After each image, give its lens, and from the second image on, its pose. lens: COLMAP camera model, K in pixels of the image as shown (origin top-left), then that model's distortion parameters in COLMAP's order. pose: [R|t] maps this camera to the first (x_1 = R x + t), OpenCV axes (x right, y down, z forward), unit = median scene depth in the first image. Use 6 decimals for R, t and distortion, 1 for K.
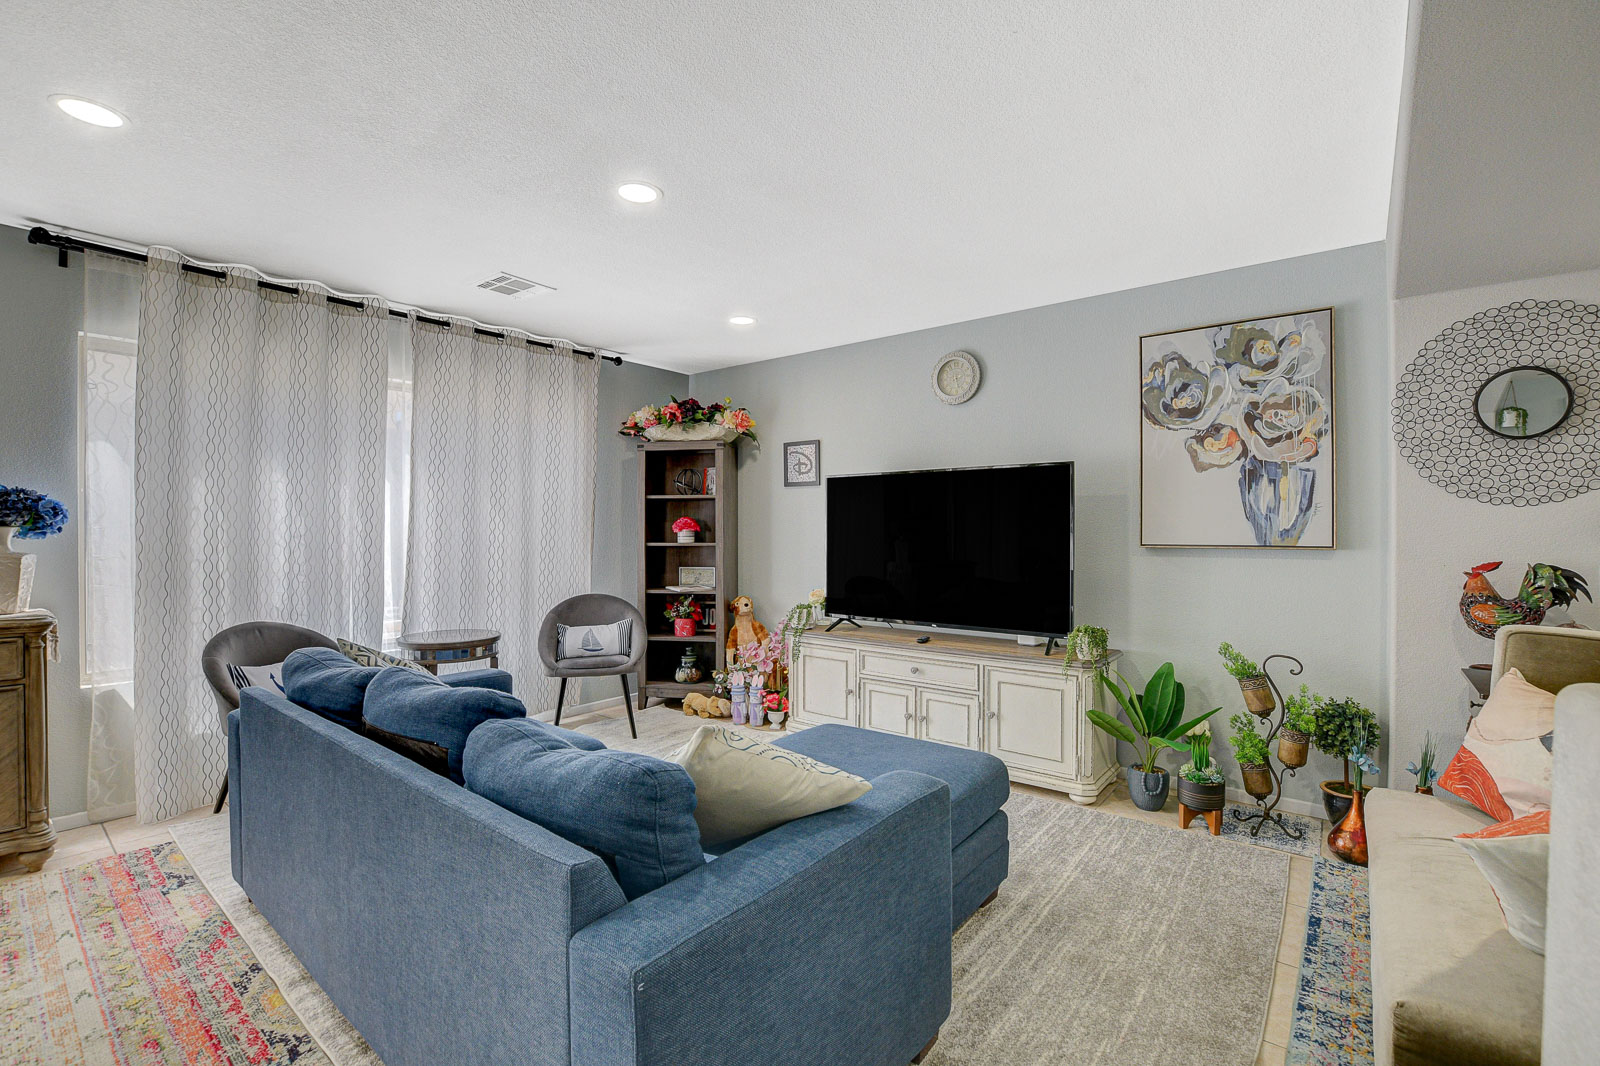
lens RADIAL K [[702.6, 0, 800.0], [0, 702.6, 533.0], [0, 0, 1]] dist [-0.037085, 0.006763]
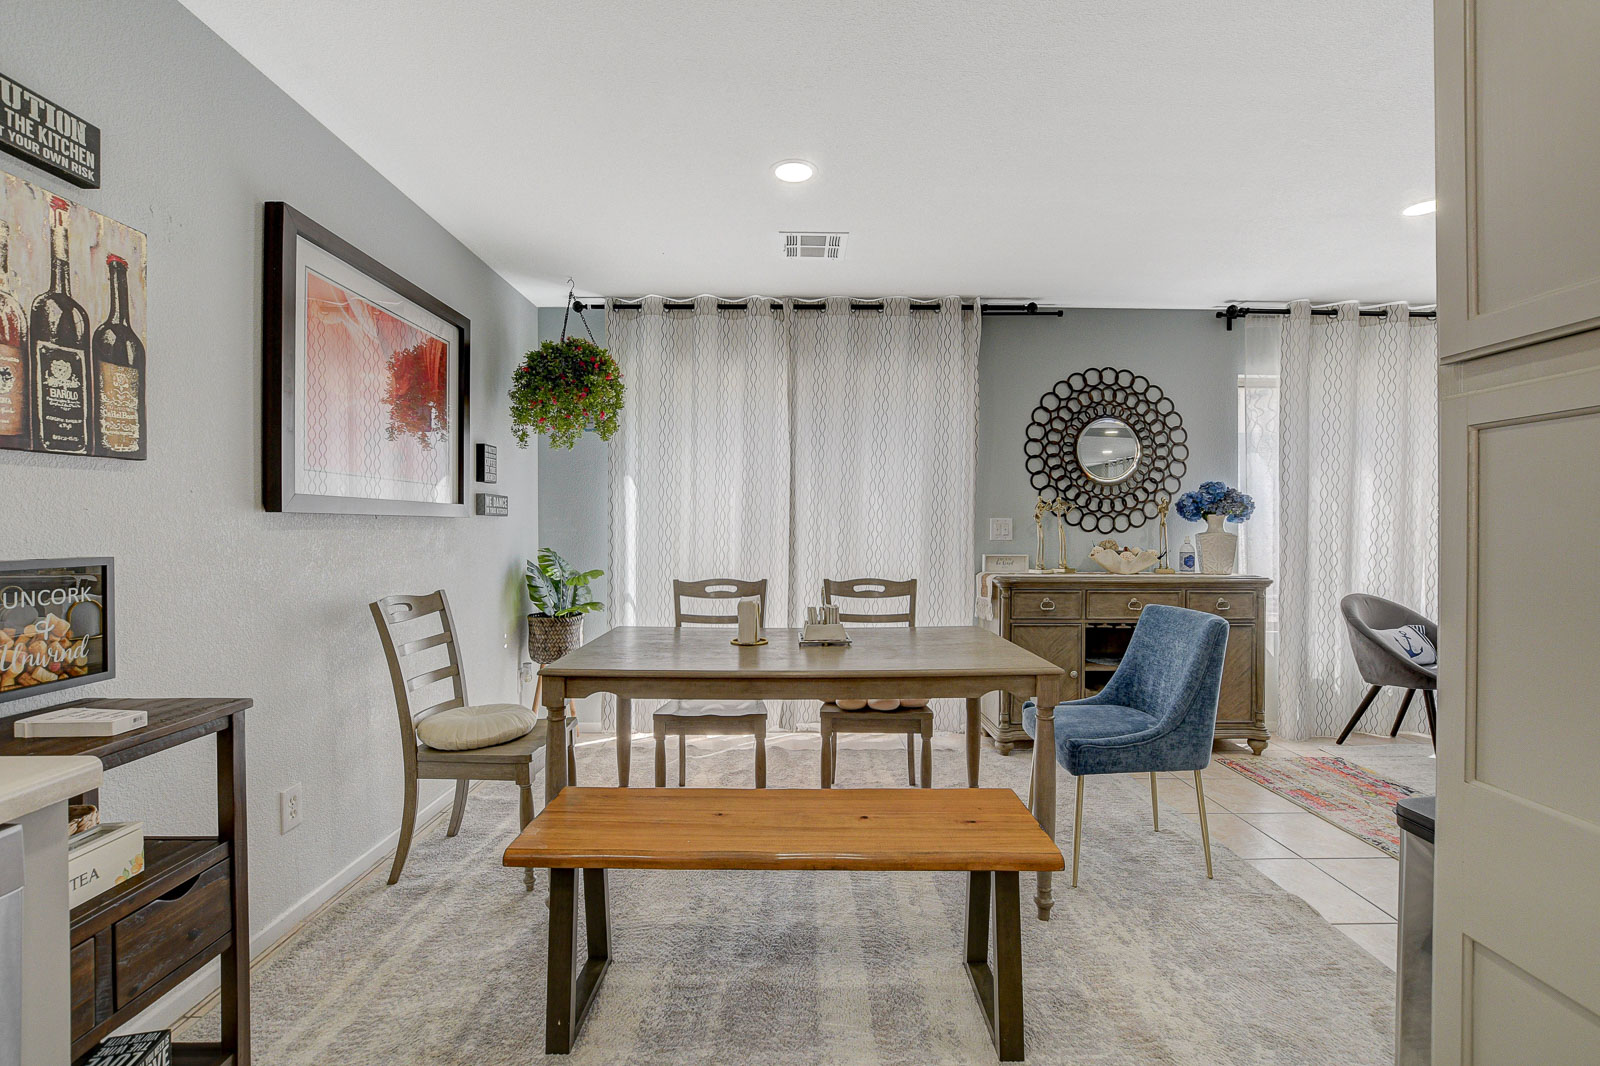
lens RADIAL K [[702.6, 0, 800.0], [0, 702.6, 533.0], [0, 0, 1]] dist [-0.037085, 0.006763]
pose [[0.618490, 0.005793, -0.785771, -0.463128], [-0.003788, 0.999983, 0.004391, 0.021687], [0.785783, 0.000261, 0.618502, -0.533085]]
